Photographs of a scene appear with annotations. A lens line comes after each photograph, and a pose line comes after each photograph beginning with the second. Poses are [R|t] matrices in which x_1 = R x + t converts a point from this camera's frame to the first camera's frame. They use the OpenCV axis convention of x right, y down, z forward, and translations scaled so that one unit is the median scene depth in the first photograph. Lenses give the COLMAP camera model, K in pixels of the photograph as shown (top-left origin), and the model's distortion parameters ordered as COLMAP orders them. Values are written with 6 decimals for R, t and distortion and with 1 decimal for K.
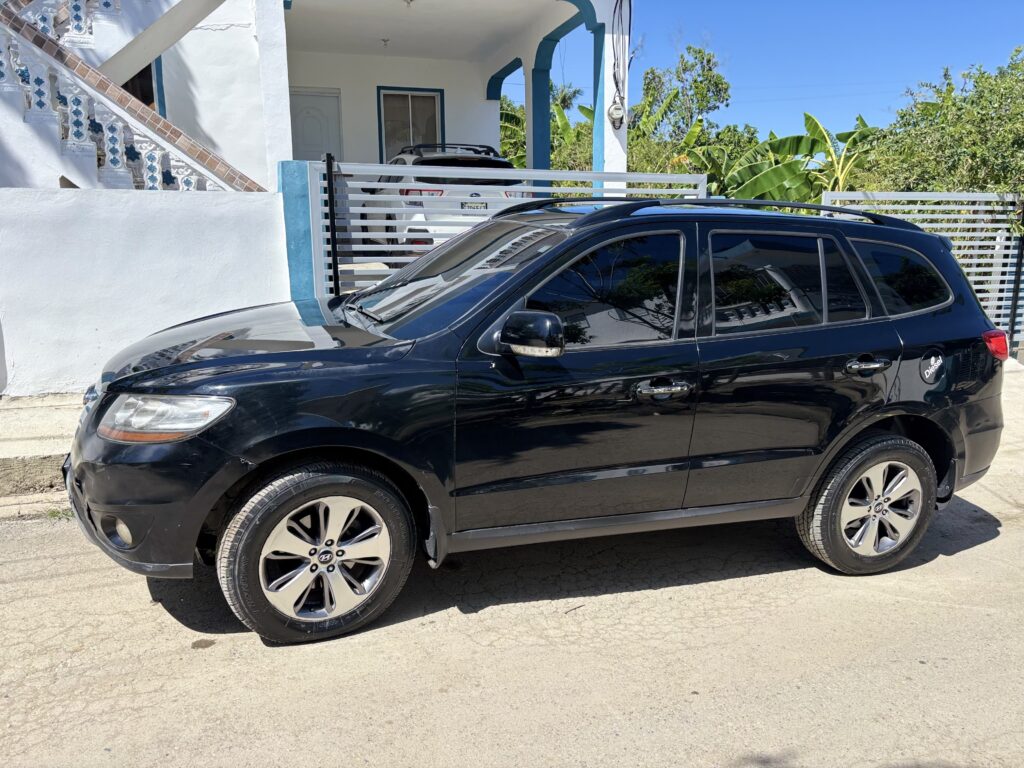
lens RADIAL K [[802.6, 0, 512.0], [0, 802.6, 384.0], [0, 0, 1]] dist [0.044727, -0.001046]
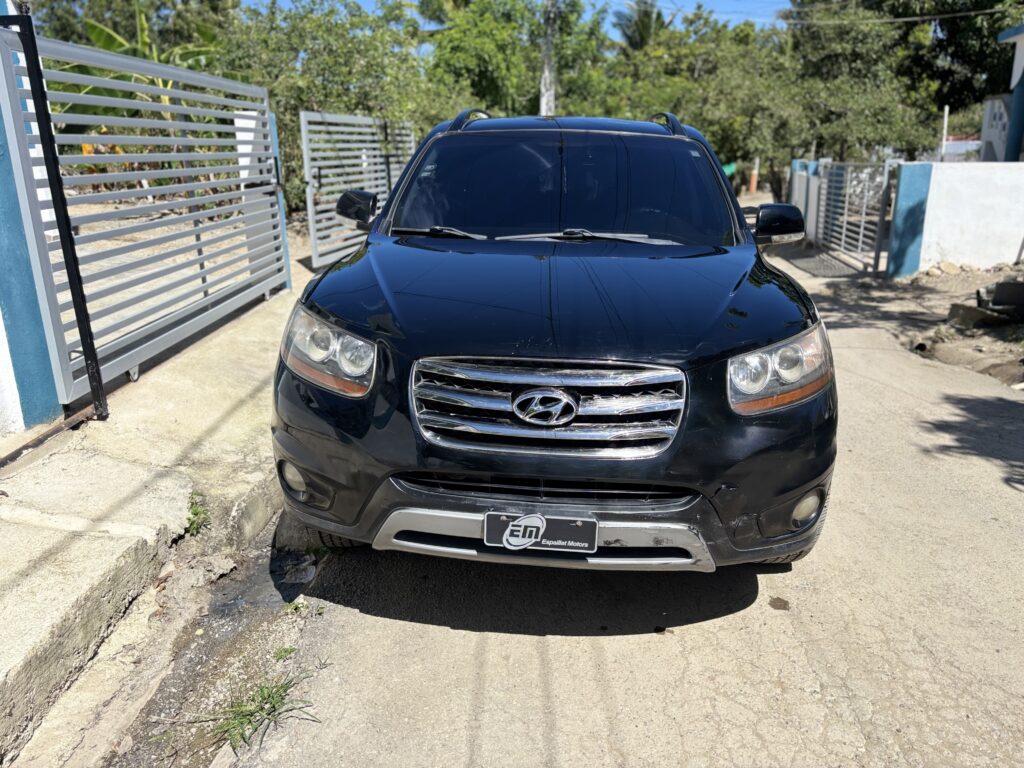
lens RADIAL K [[802.6, 0, 512.0], [0, 802.6, 384.0], [0, 0, 1]] dist [0.044727, -0.001046]
pose [[0.375283, -0.264595, 0.888343, -1.175030], [0.189301, 0.960070, 0.205988, -0.149050], [-0.907374, 0.090861, 0.410386, 0.842948]]
